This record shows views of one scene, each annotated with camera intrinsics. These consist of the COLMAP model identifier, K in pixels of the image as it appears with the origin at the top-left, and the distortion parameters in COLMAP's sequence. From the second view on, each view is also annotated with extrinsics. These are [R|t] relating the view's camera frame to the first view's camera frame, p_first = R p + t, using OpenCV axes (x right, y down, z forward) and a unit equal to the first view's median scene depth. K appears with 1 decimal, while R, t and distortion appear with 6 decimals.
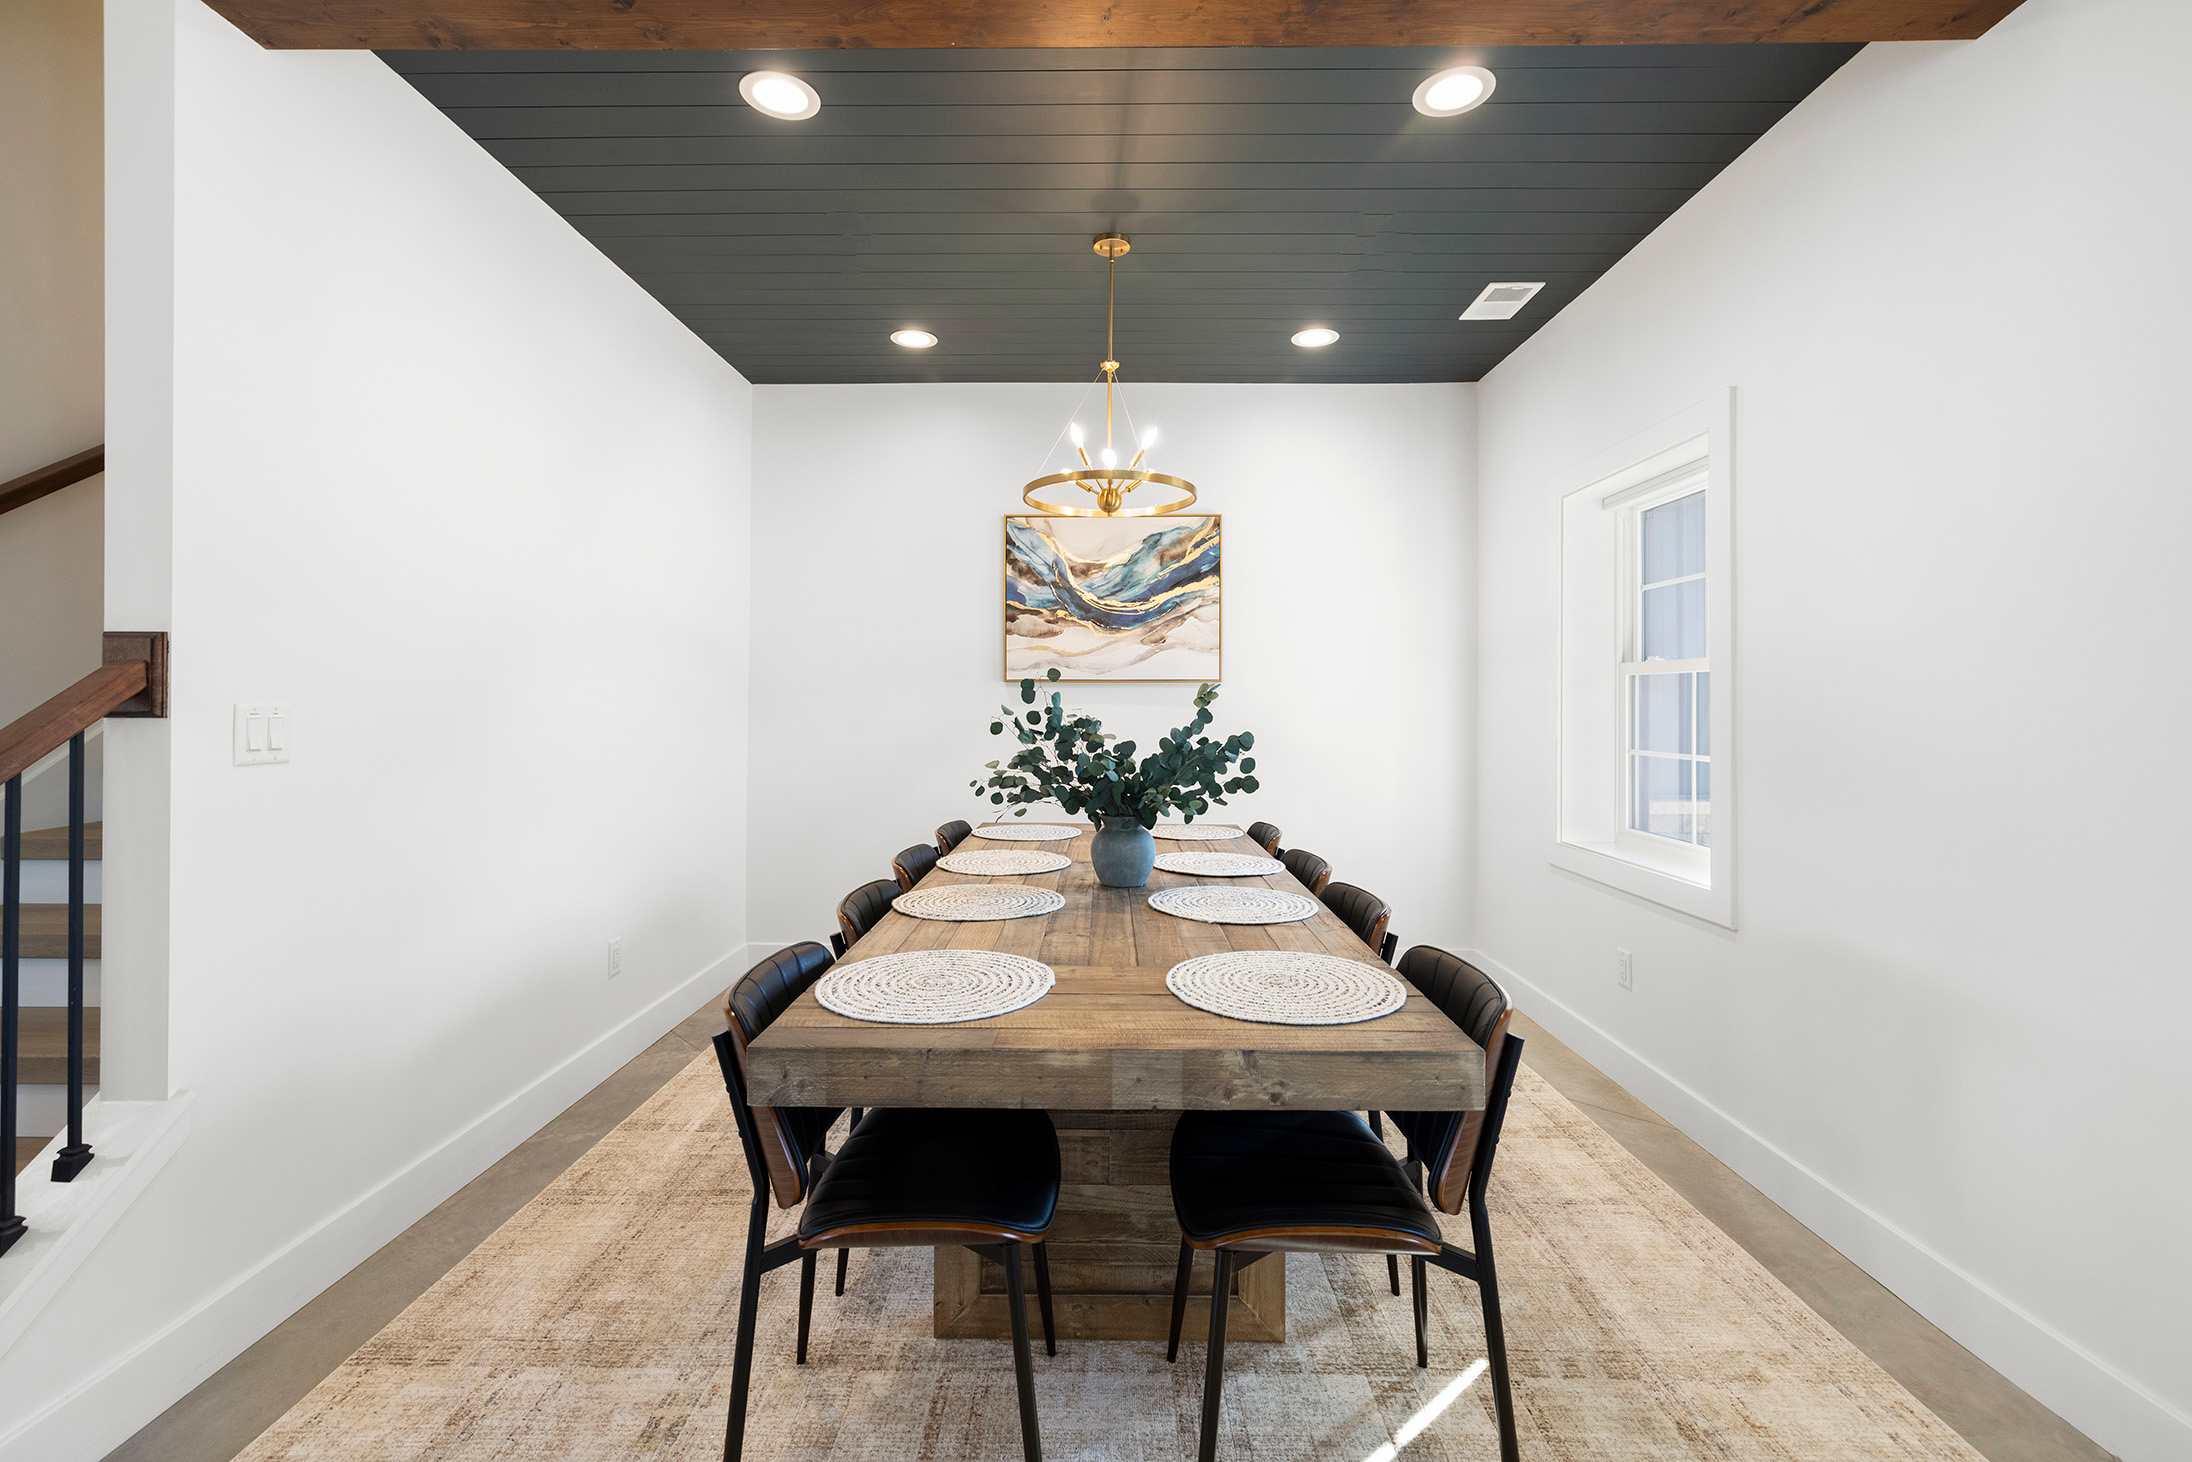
lens RADIAL K [[952.5, 0, 1075.6], [0, 952.5, 749.0], [0, 0, 1]] dist [-0.002599, 0.002857]
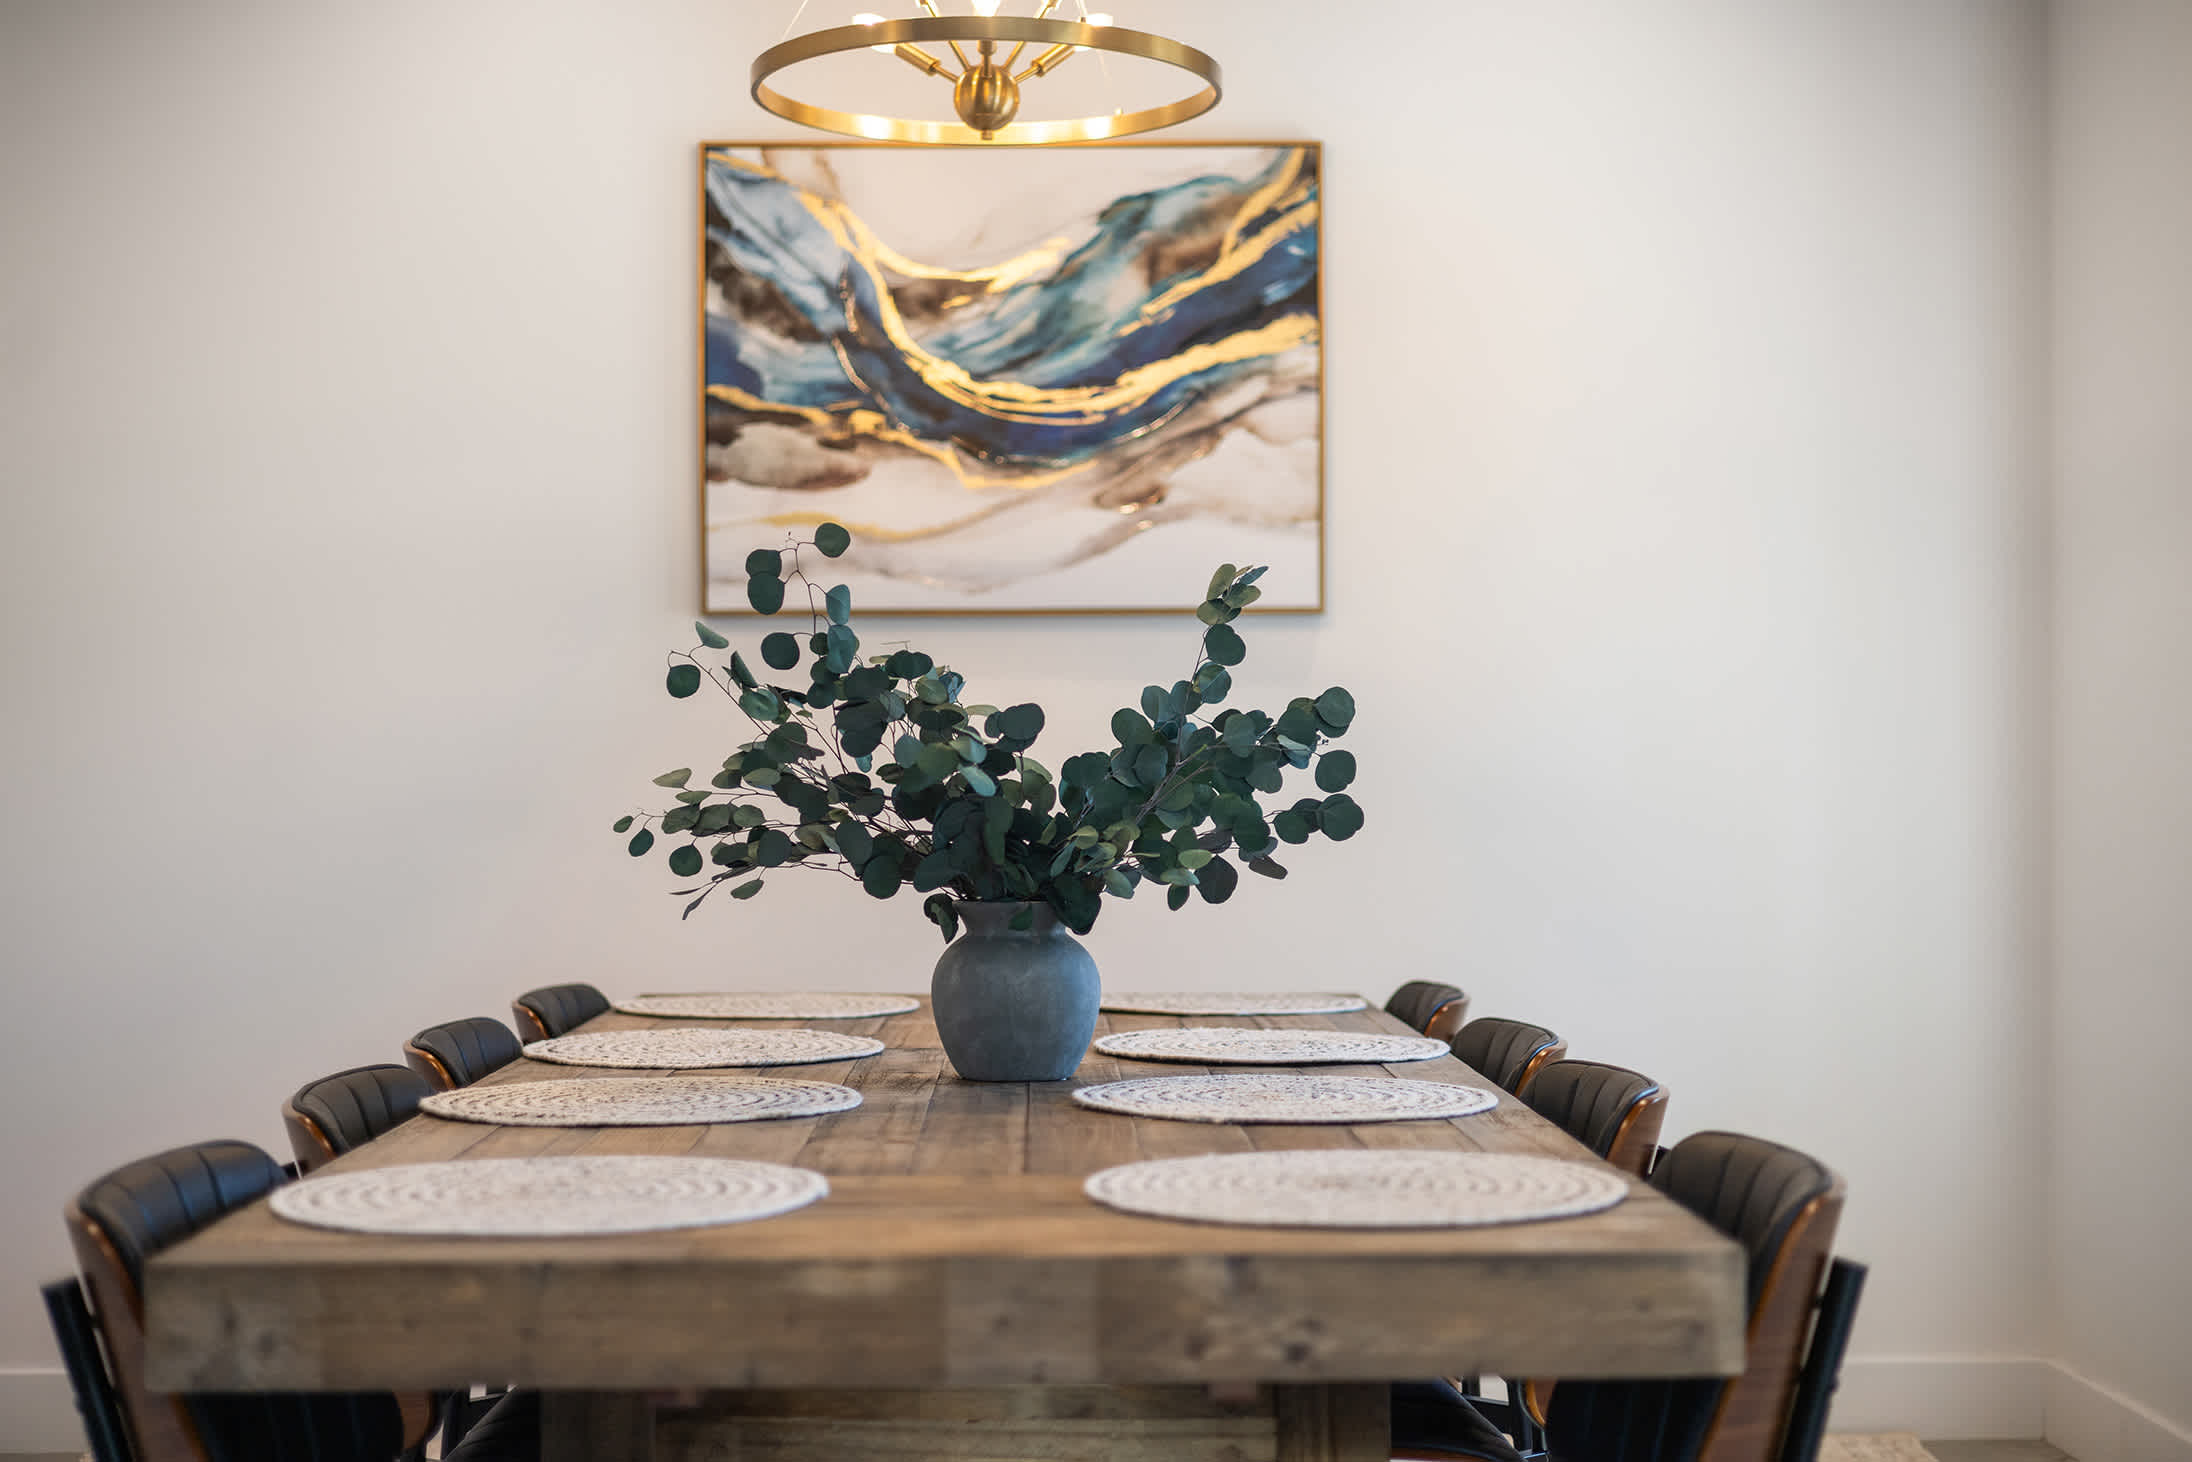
lens RADIAL K [[3049.1, 0, 1103.8], [0, 3049.1, 728.2], [0, 0, 1]] dist [-0.013981, 0.000000]
pose [[0.998319, -0.009756, 0.057135, 0.015419], [0.012836, 0.998469, -0.053797, 0.064327], [-0.056523, 0.054440, 0.996916, -0.228001]]
